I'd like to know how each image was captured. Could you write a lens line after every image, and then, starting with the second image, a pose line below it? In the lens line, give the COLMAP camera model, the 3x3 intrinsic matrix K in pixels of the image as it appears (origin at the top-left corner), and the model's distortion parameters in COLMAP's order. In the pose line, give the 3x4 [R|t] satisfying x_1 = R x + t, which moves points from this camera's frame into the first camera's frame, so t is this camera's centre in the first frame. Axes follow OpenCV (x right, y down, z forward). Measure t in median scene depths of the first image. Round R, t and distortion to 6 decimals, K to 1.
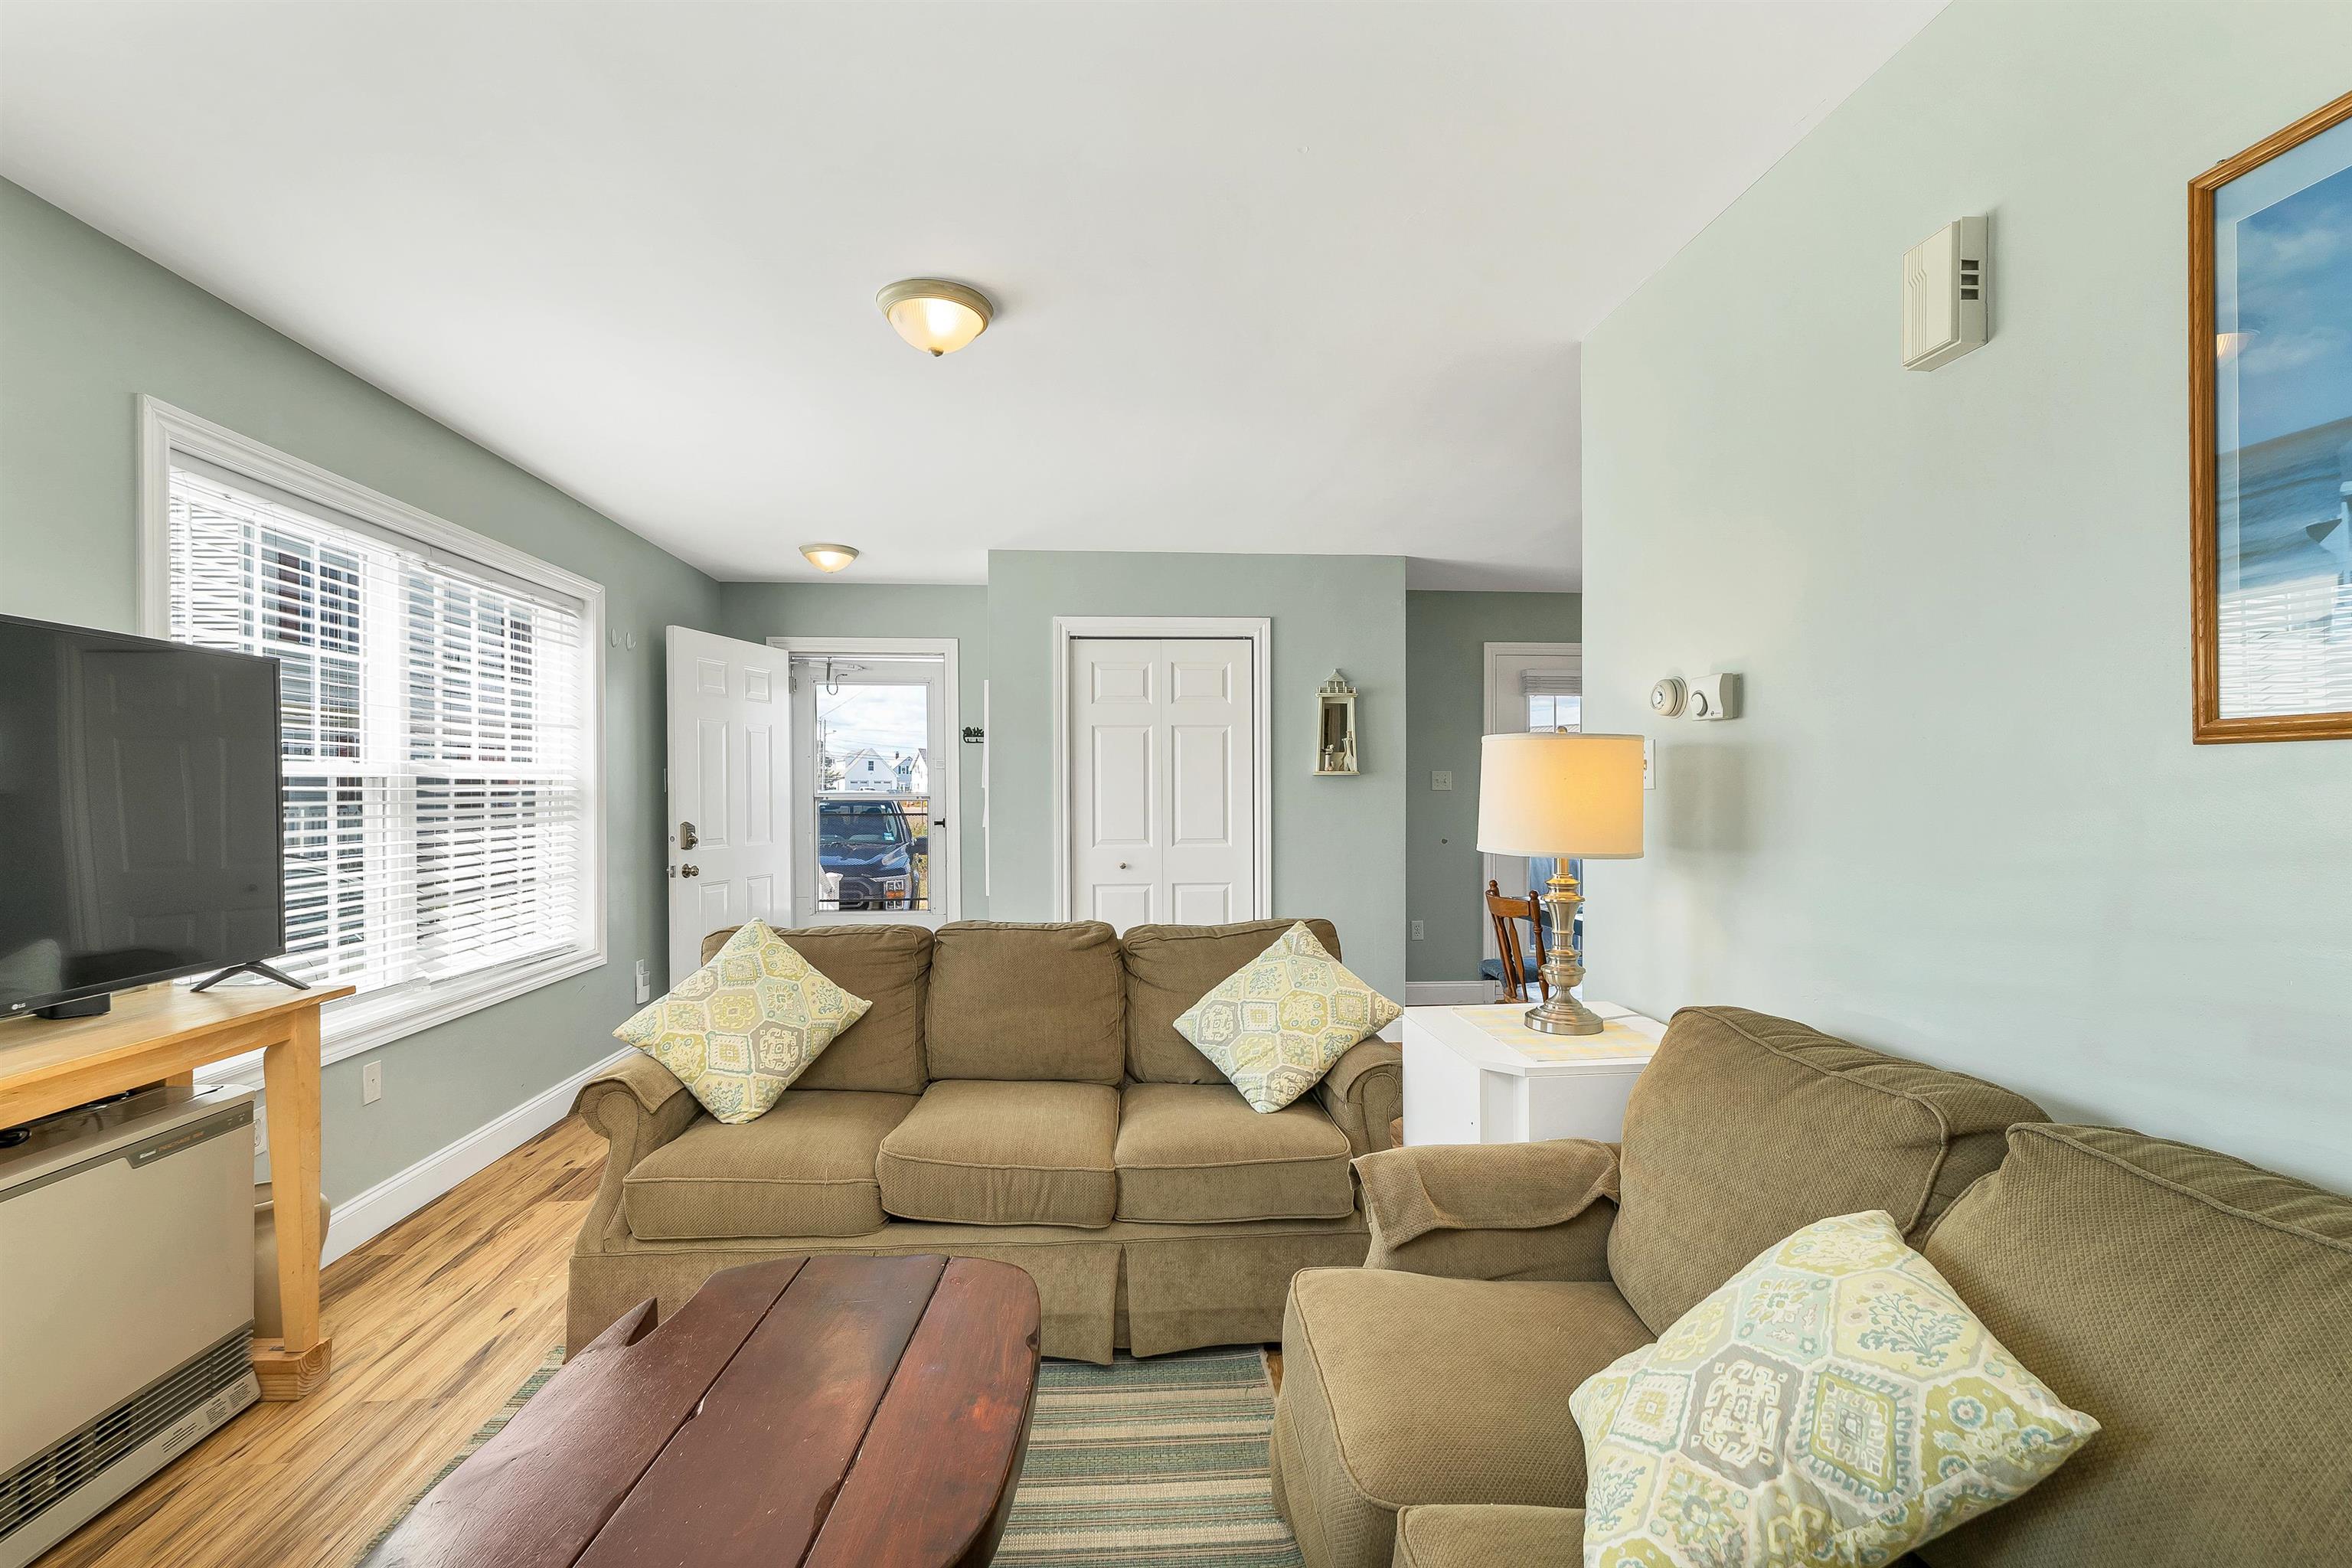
lens RADIAL K [[995.8, 0, 1176.0], [0, 995.8, 784.0], [0, 0, 1]] dist [-0.001149, 0.000048]
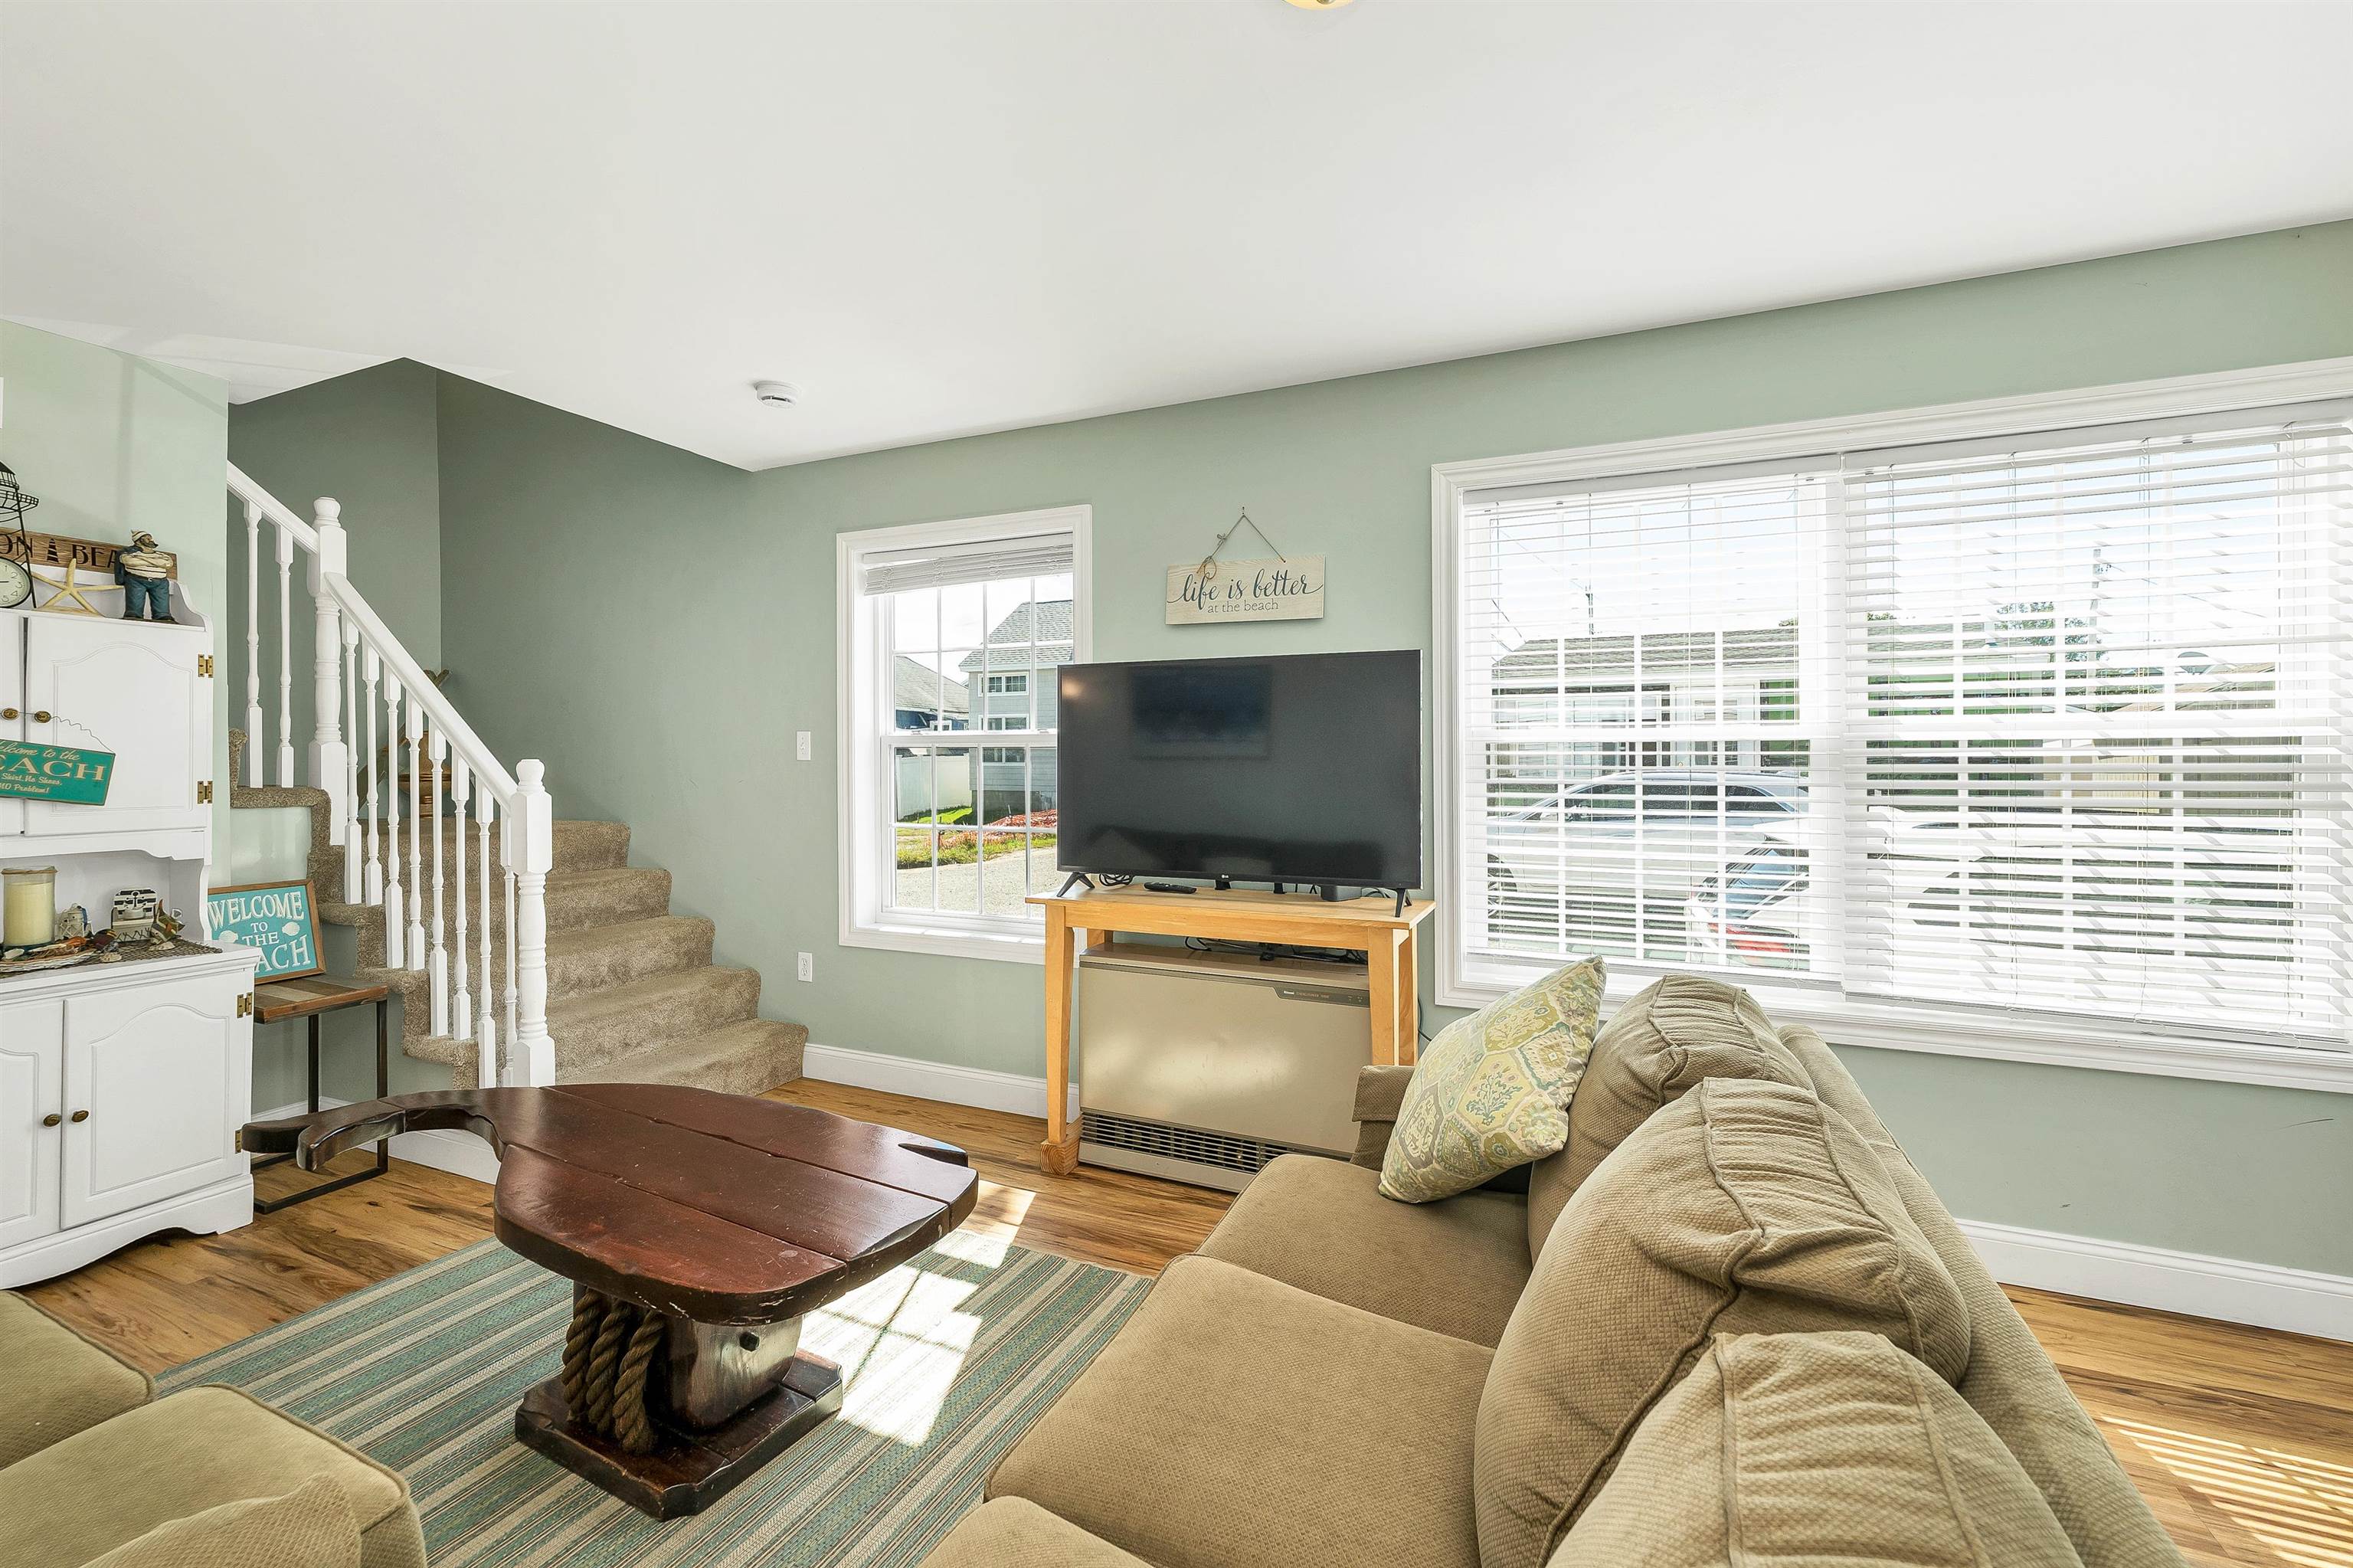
lens RADIAL K [[996.3, 0, 1176.5], [0, 996.3, 784.0], [0, 0, 1]] dist [-0.001149, 0.000048]
pose [[-0.472436, 0.028801, -0.880894, 0.215783], [0.007610, 0.999562, 0.028599, 0.002290], [0.881332, 0.006807, -0.472448, 0.837072]]
